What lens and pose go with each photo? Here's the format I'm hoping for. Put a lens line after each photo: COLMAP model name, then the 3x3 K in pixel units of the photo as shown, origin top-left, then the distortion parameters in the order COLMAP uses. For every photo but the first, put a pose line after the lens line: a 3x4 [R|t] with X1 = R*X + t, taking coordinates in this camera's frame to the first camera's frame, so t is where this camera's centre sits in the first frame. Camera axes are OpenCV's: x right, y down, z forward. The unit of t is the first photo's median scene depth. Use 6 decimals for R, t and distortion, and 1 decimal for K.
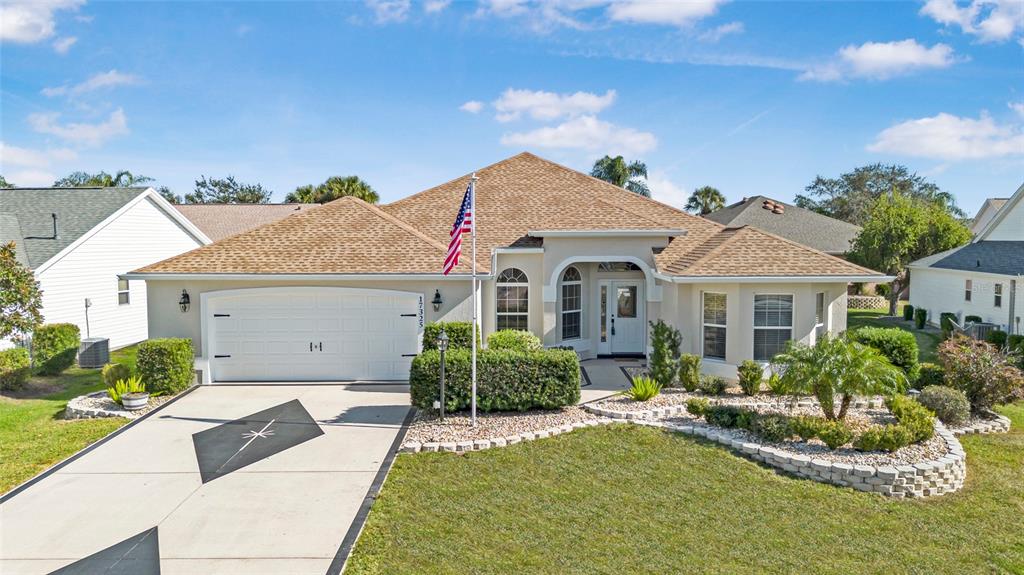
lens RADIAL K [[718.0, 0, 512.0], [0, 718.0, 287.5], [0, 0, 1]] dist [0.089839, -0.096912]
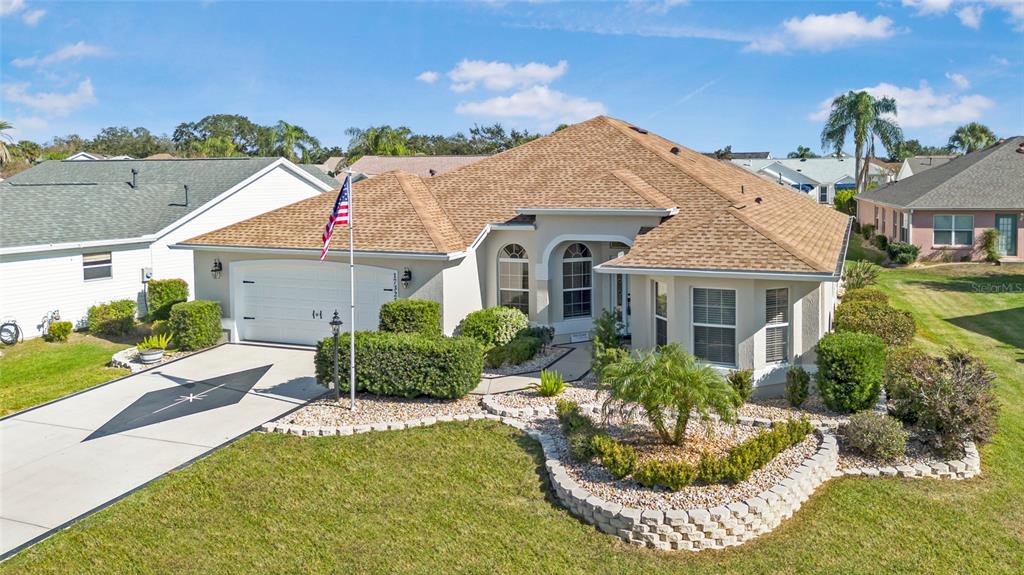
lens RADIAL K [[733.2, 0, 598.8], [0, 733.2, 237.7], [0, 0, 1]] dist [0.051317, -0.003250]
pose [[0.942651, 0.025938, -0.332770, 0.512092], [-0.017460, 0.999443, 0.028444, -0.075187], [0.333323, -0.021002, 0.942579, 0.093961]]
